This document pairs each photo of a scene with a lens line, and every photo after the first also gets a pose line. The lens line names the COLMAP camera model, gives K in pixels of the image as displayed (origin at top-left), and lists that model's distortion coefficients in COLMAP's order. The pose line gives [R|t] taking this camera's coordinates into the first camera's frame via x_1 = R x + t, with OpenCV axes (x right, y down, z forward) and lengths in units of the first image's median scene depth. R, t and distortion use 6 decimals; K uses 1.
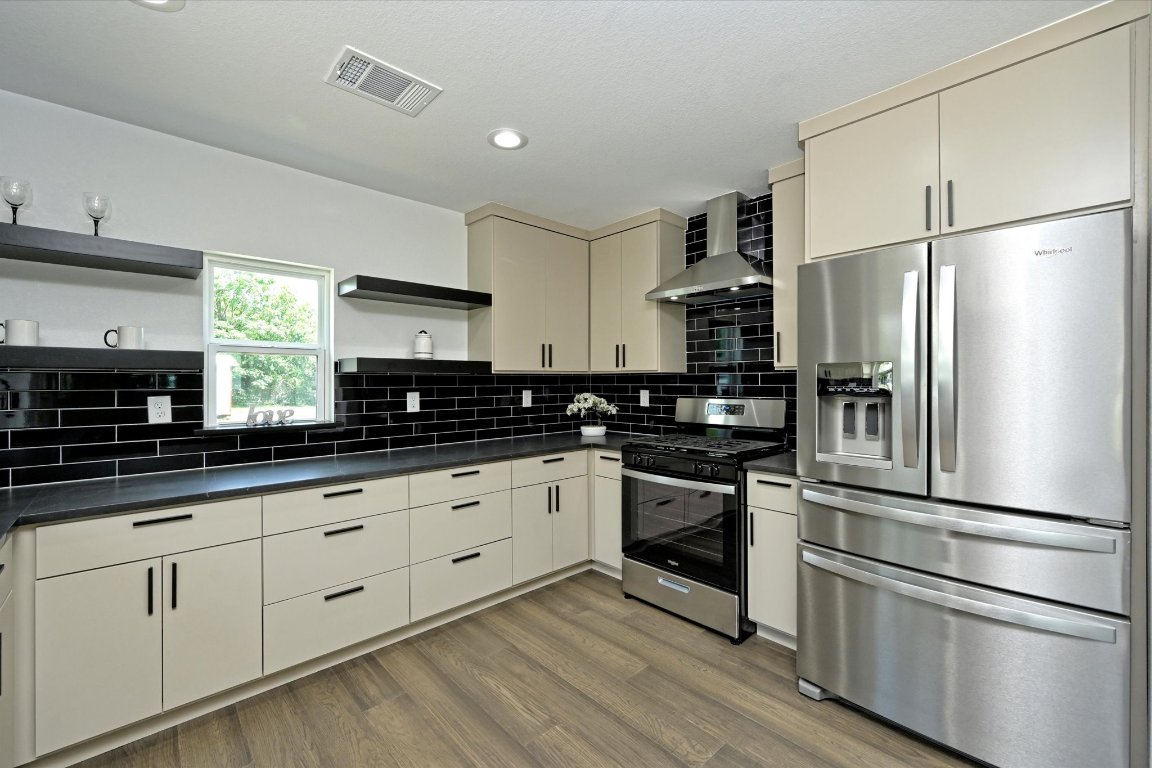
lens RADIAL K [[477.7, 0, 576.3], [0, 477.7, 381.7], [0, 0, 1]] dist [-0.000603, 0.000132]
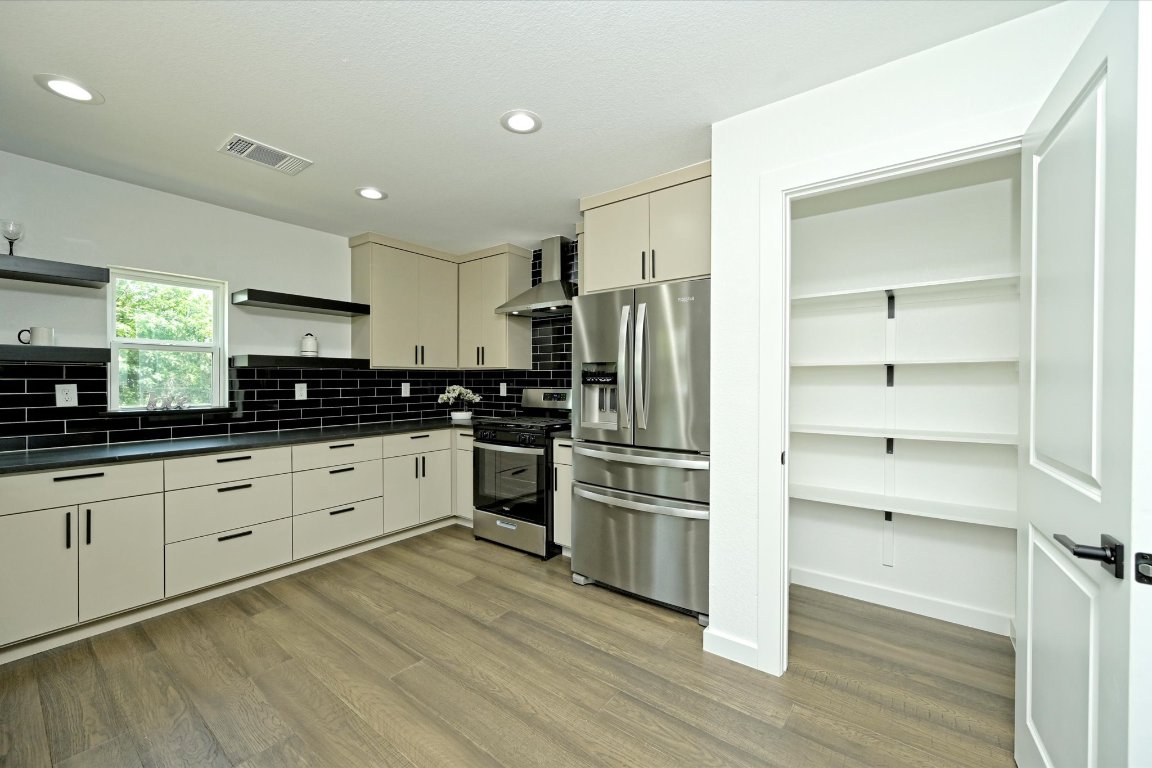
lens RADIAL K [[452.1, 0, 576.0], [0, 452.1, 382.2], [0, 0, 1]] dist [-0.001638, 0.000303]
pose [[0.984743, 0.002391, 0.173997, 0.172099], [-0.003133, 0.999987, 0.003992, 0.013300], [-0.173985, -0.004477, 0.984738, -0.299021]]
